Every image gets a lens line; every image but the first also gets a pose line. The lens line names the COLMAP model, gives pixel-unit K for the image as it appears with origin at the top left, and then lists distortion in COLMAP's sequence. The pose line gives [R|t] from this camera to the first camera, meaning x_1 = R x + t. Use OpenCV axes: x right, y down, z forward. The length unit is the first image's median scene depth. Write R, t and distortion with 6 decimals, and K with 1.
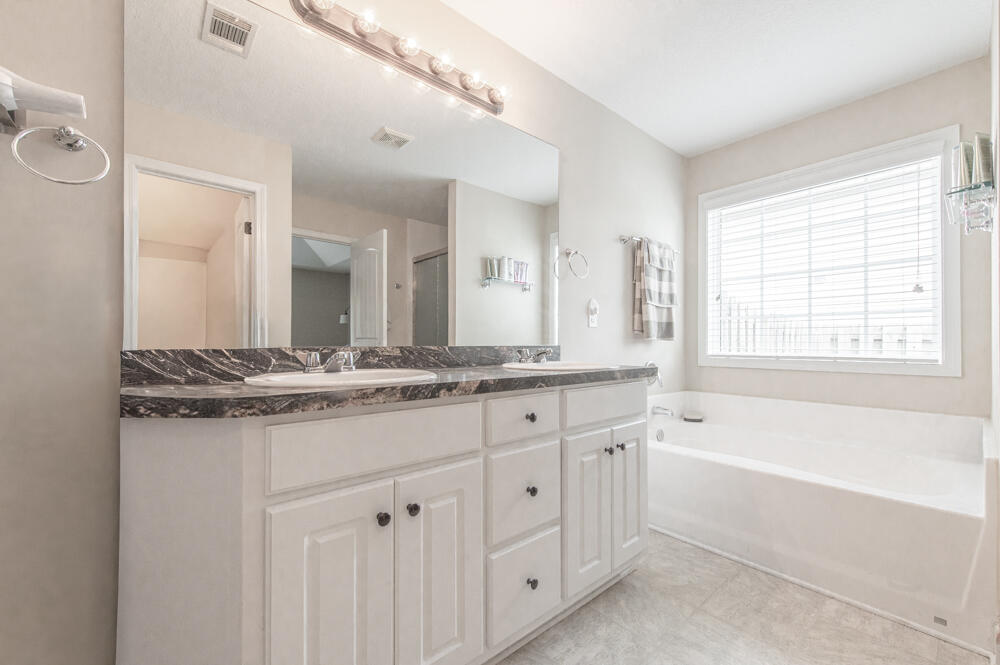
lens RADIAL K [[396.2, 0, 498.0], [0, 396.2, 339.7], [0, 0, 1]] dist [0.002985, -0.000748]
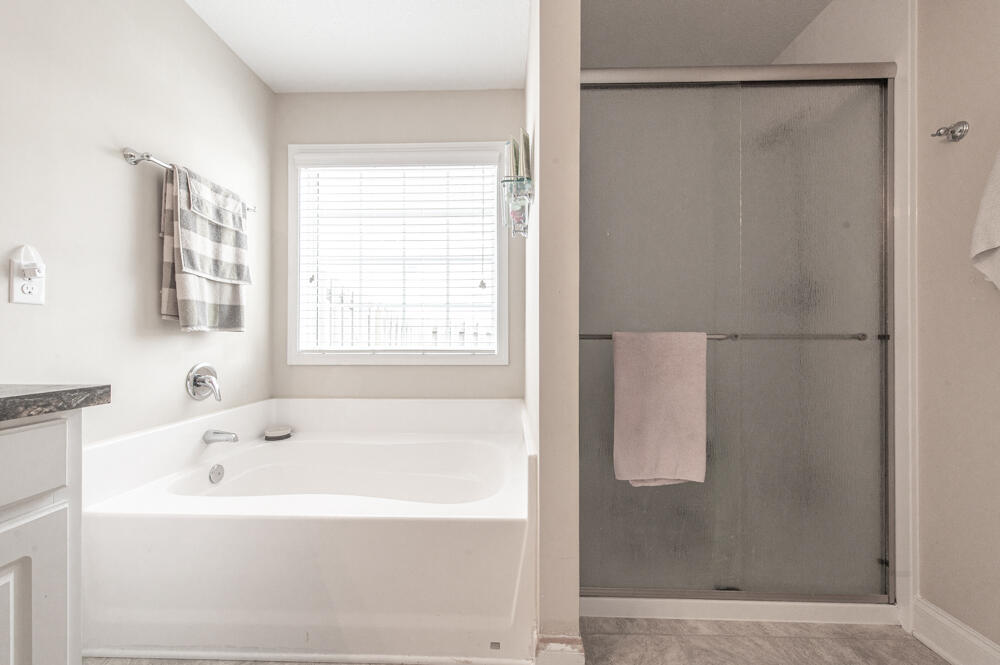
lens RADIAL K [[396.2, 0, 498.3], [0, 396.2, 332.6], [0, 0, 1]] dist [0.002985, -0.000748]
pose [[0.663756, 0.004422, 0.747937, 0.234617], [-0.005200, 0.999986, -0.001297, 0.002128], [-0.747932, -0.003028, 0.663769, 0.211432]]
